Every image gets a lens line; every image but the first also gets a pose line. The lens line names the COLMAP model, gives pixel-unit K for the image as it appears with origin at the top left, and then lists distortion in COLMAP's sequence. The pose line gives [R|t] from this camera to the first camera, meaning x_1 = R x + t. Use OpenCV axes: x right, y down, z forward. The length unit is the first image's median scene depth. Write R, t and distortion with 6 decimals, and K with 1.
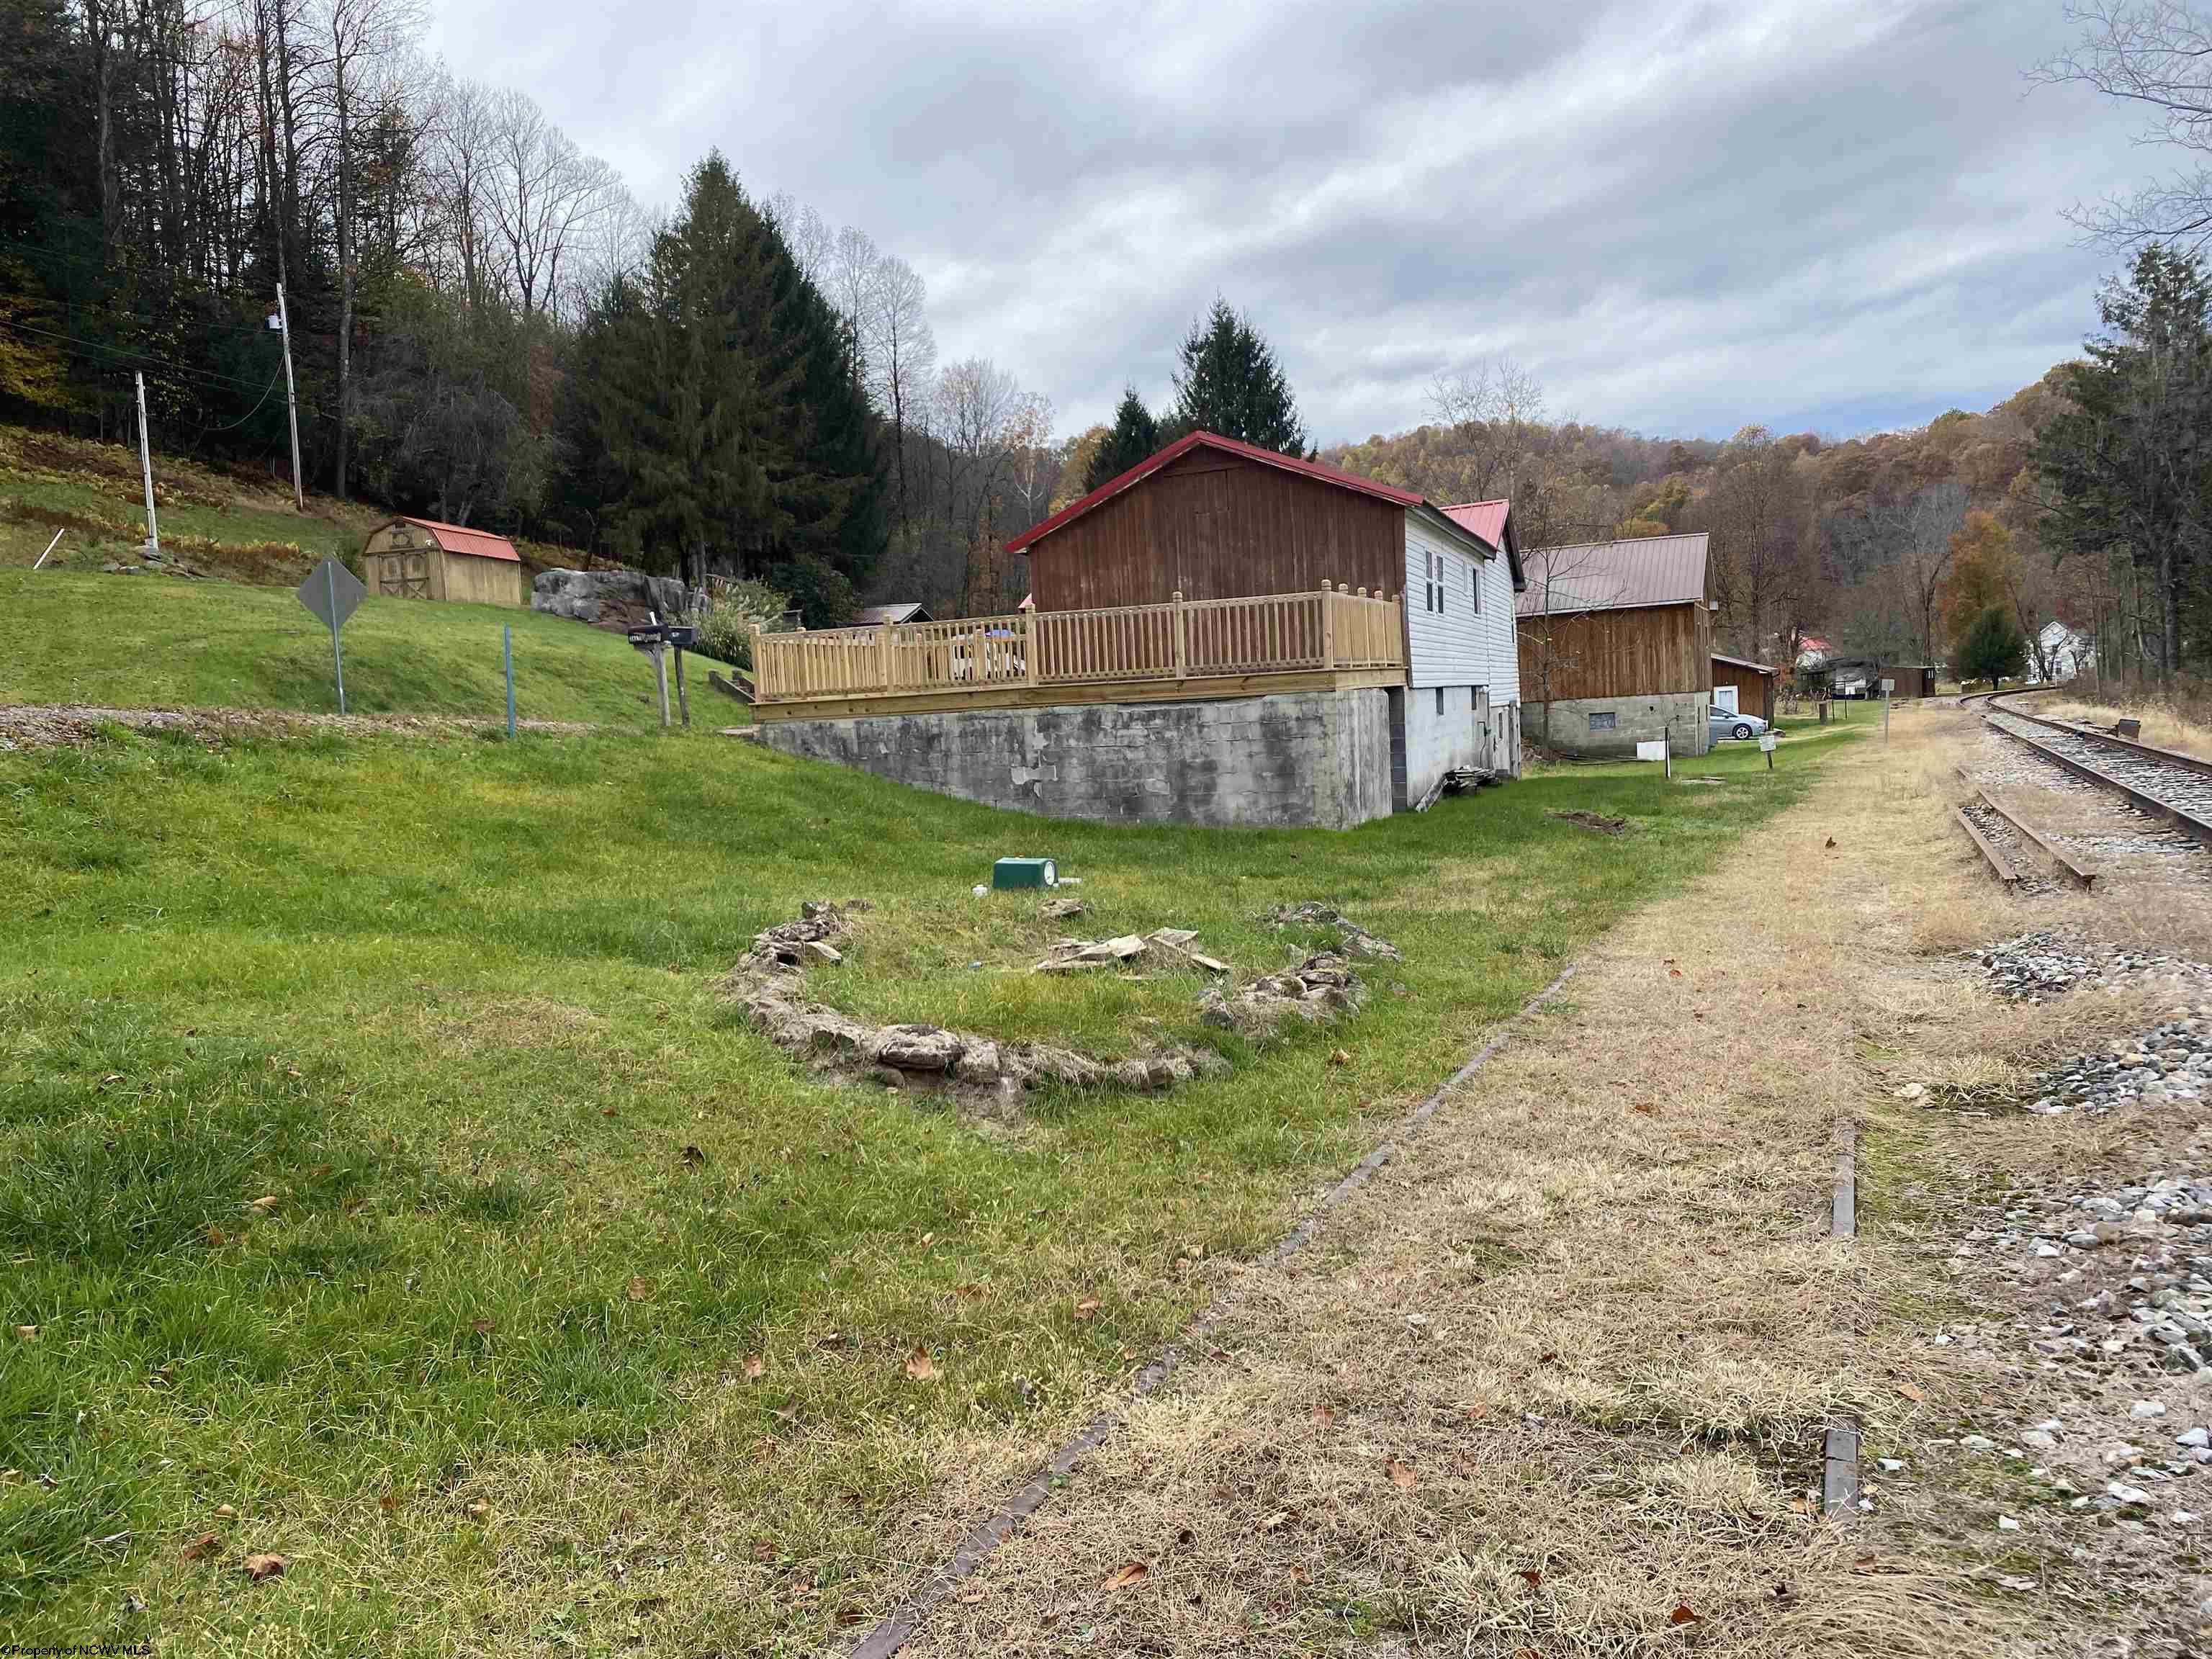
lens RADIAL K [[1687.8, 0, 1087.5], [0, 1687.8, 817.1], [0, 0, 1]] dist [0.075920, -0.107484]
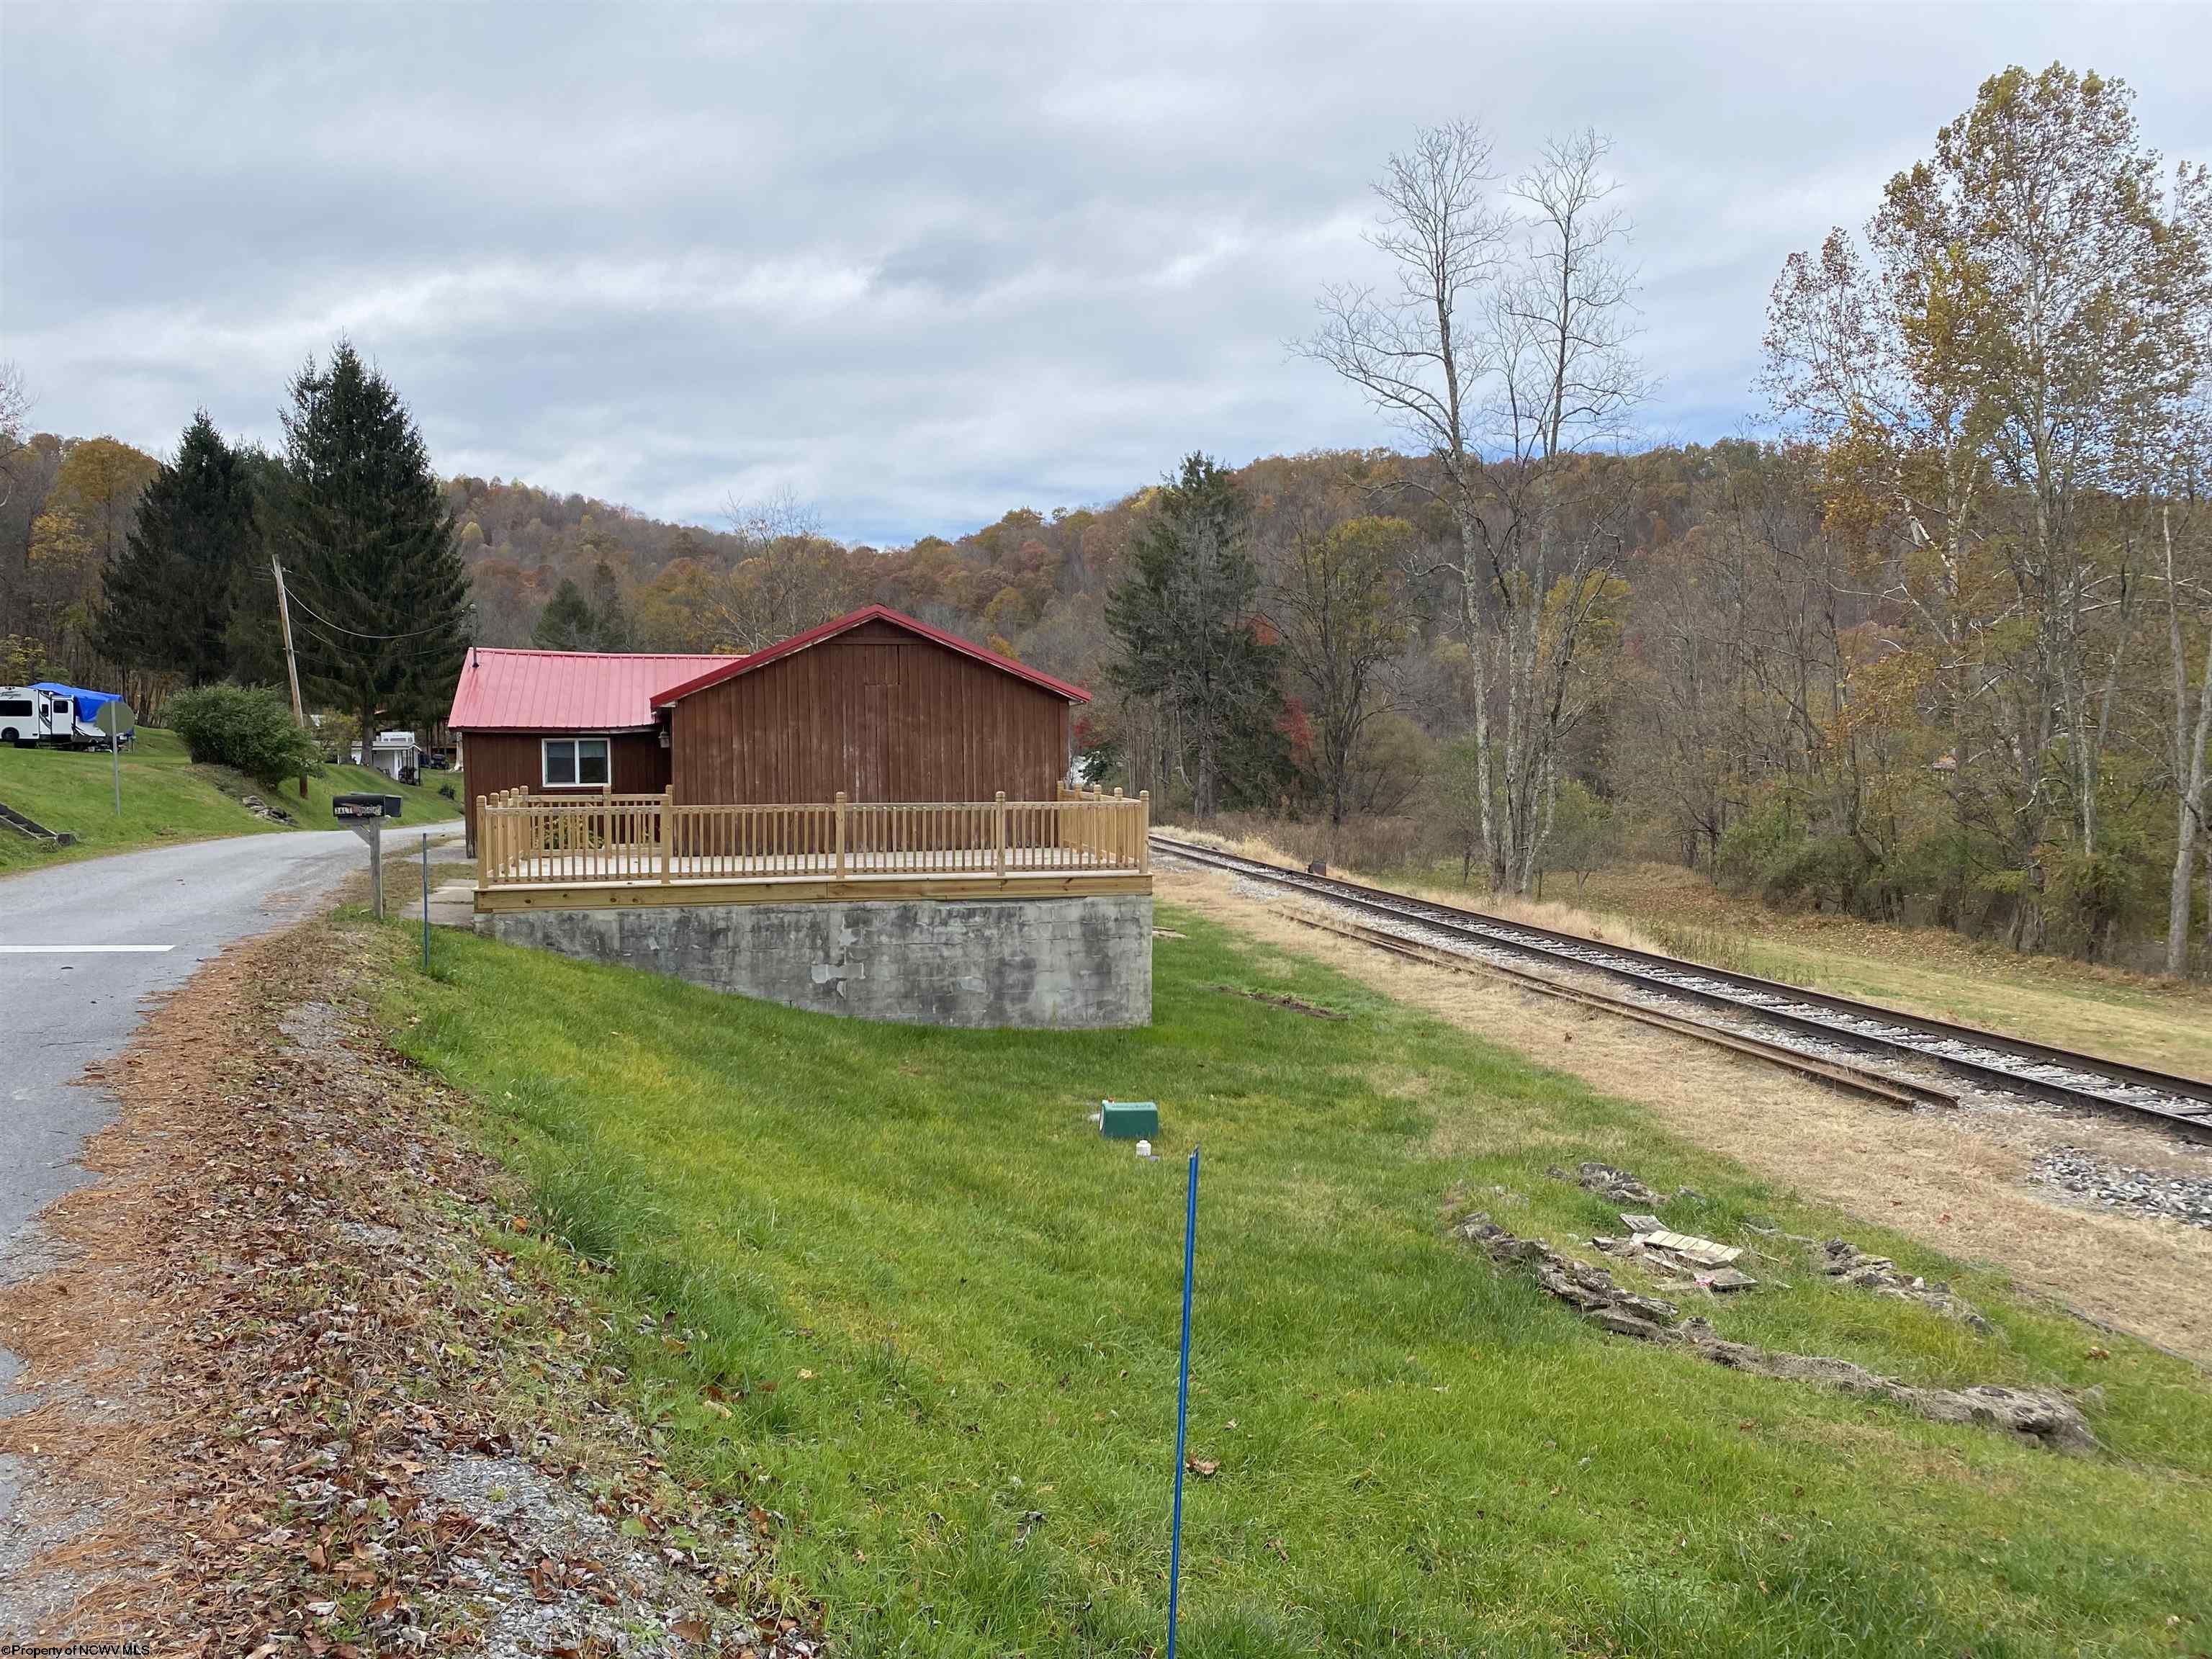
lens RADIAL K [[1687.8, 0, 1087.5], [0, 1687.8, 817.1], [0, 0, 1]] dist [0.075920, -0.107484]
pose [[0.821212, 0.025675, 0.570045, -0.460405], [-0.005195, 0.999282, -0.037525, -0.077669], [-0.570599, 0.027854, 0.820756, 0.143693]]
